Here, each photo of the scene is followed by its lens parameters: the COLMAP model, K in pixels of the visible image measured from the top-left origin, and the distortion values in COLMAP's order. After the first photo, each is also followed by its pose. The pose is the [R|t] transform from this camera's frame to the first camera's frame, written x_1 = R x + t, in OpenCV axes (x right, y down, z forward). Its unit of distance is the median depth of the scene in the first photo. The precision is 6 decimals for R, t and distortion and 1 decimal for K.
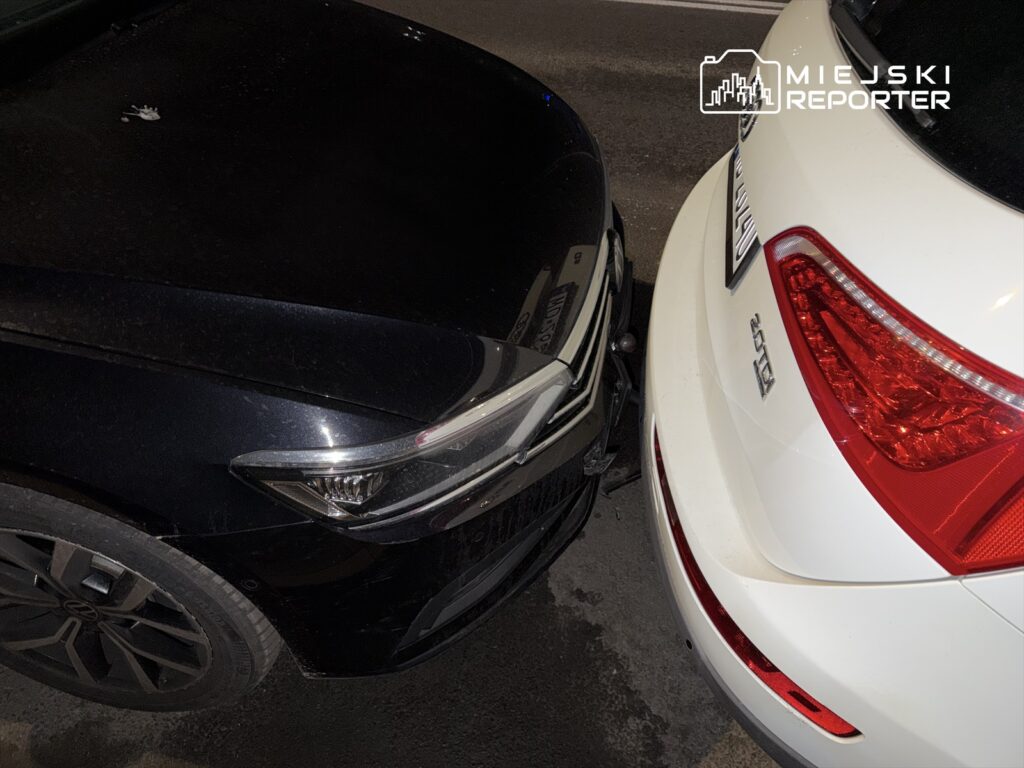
lens RADIAL K [[718.2, 0, 515.9], [0, 718.2, 379.8], [0, 0, 1]] dist [0.047642, -0.063018]
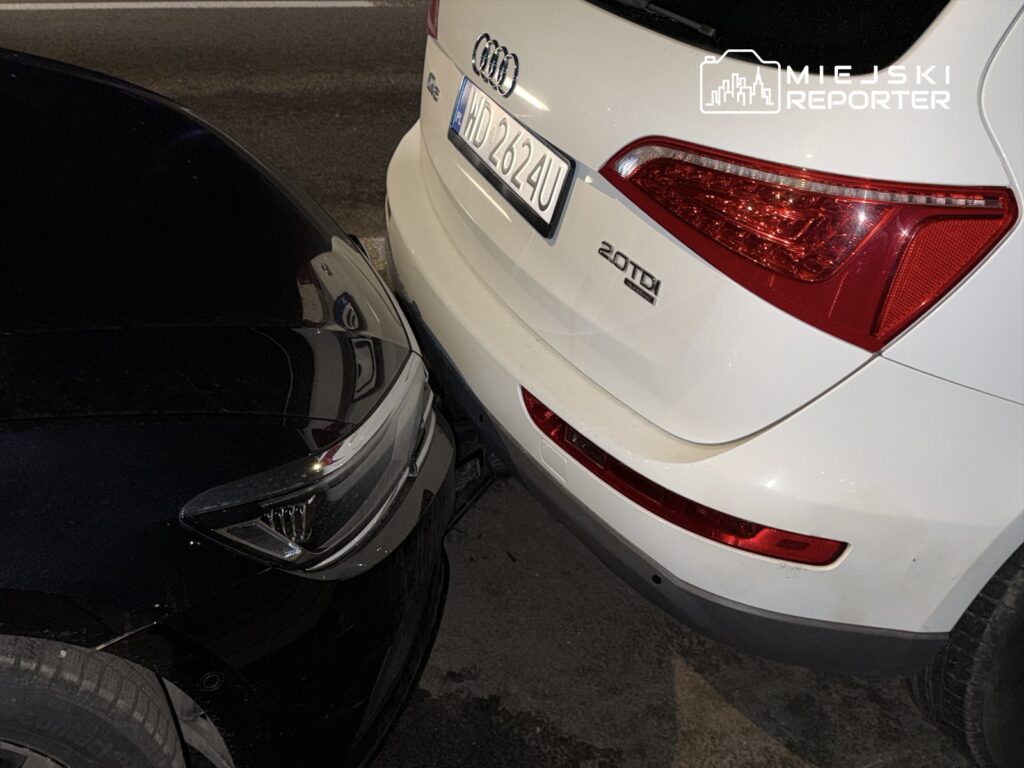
lens RADIAL K [[1150.6, 0, 507.2], [0, 1150.6, 385.6], [0, 0, 1]] dist [0.104543, 0.000000]
pose [[0.834218, -0.249126, 0.491951, -0.538103], [0.328437, 0.941101, -0.080364, 0.158504], [-0.442955, 0.228616, 0.866906, -0.260778]]
